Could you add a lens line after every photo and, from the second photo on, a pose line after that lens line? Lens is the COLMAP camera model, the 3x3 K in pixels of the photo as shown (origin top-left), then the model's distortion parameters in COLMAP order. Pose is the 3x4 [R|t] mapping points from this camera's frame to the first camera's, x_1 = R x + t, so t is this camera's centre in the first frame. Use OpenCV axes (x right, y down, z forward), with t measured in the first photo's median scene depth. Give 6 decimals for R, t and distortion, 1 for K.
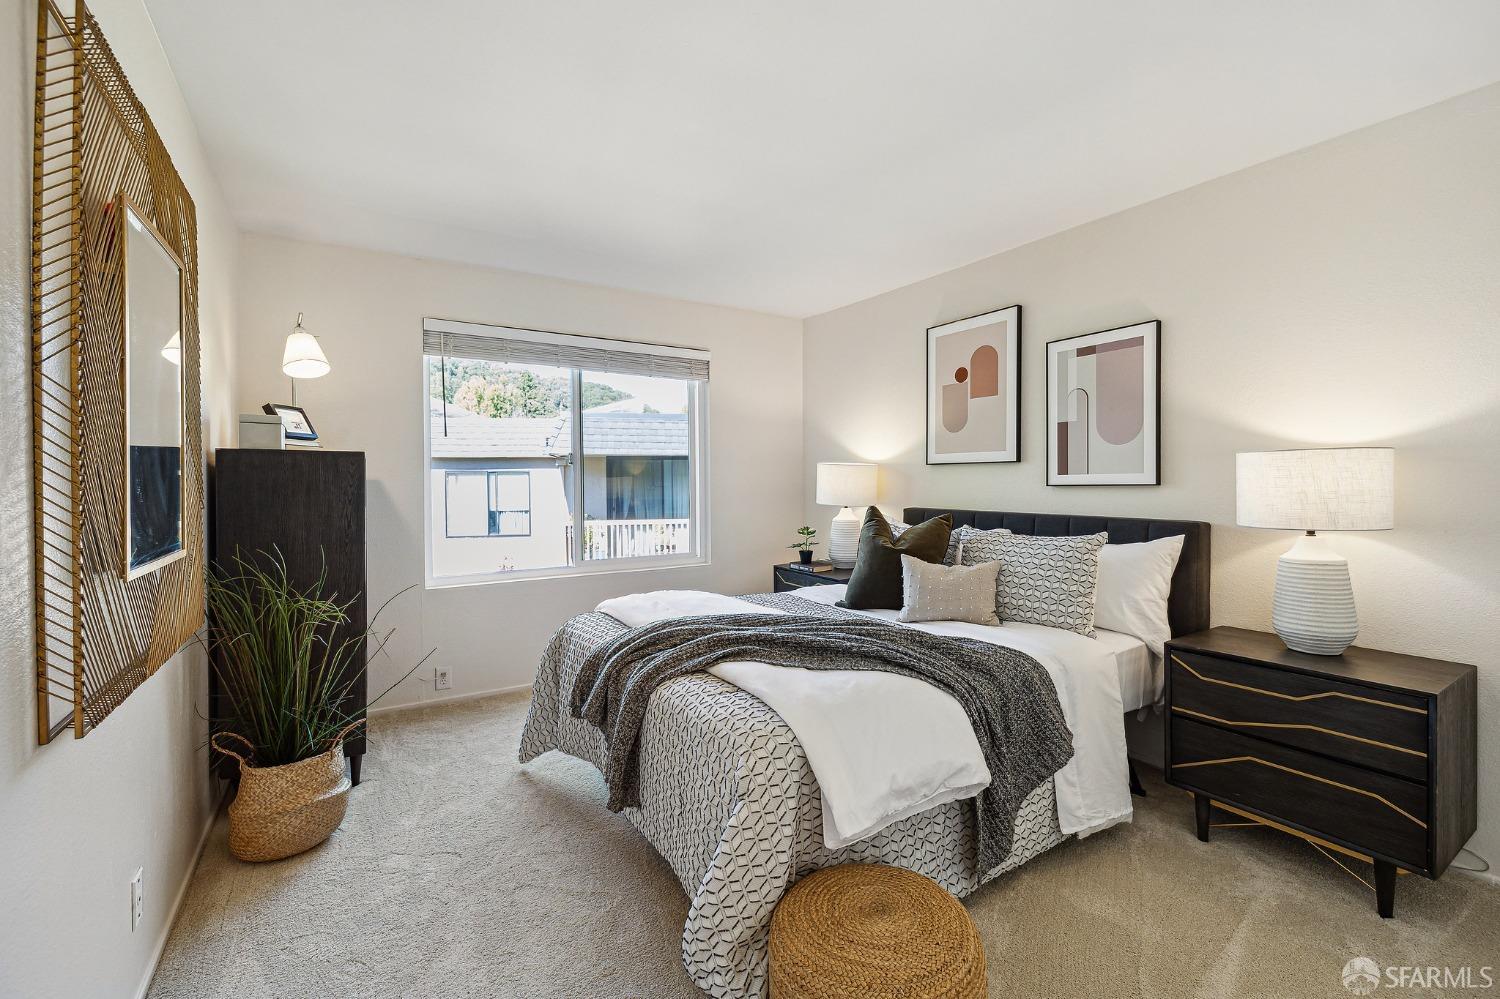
lens RADIAL K [[642.6, 0, 745.8], [0, 642.6, 483.7], [0, 0, 1]] dist [0.000531, -0.000115]
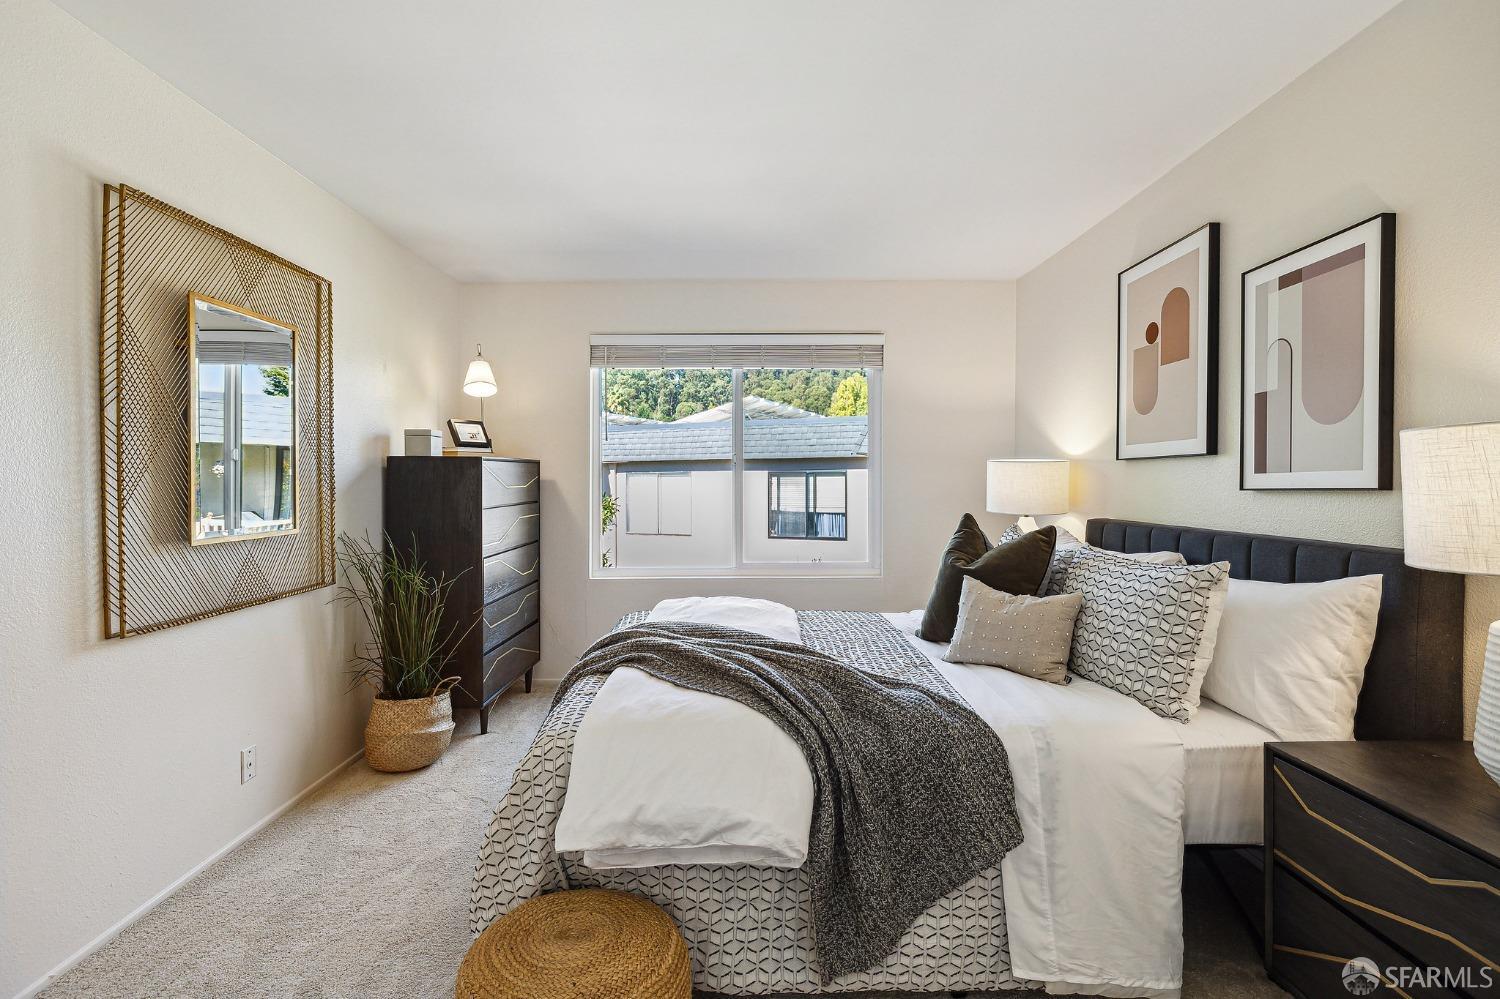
lens RADIAL K [[714.8, 0, 750.3], [0, 714.8, 485.0], [0, 0, 1]] dist [-0.003616, 0.000340]
pose [[0.846575, 0.004894, -0.532246, 0.525673], [-0.005593, 0.999984, 0.000298, 0.000527], [0.532239, 0.002724, 0.846589, 0.134967]]
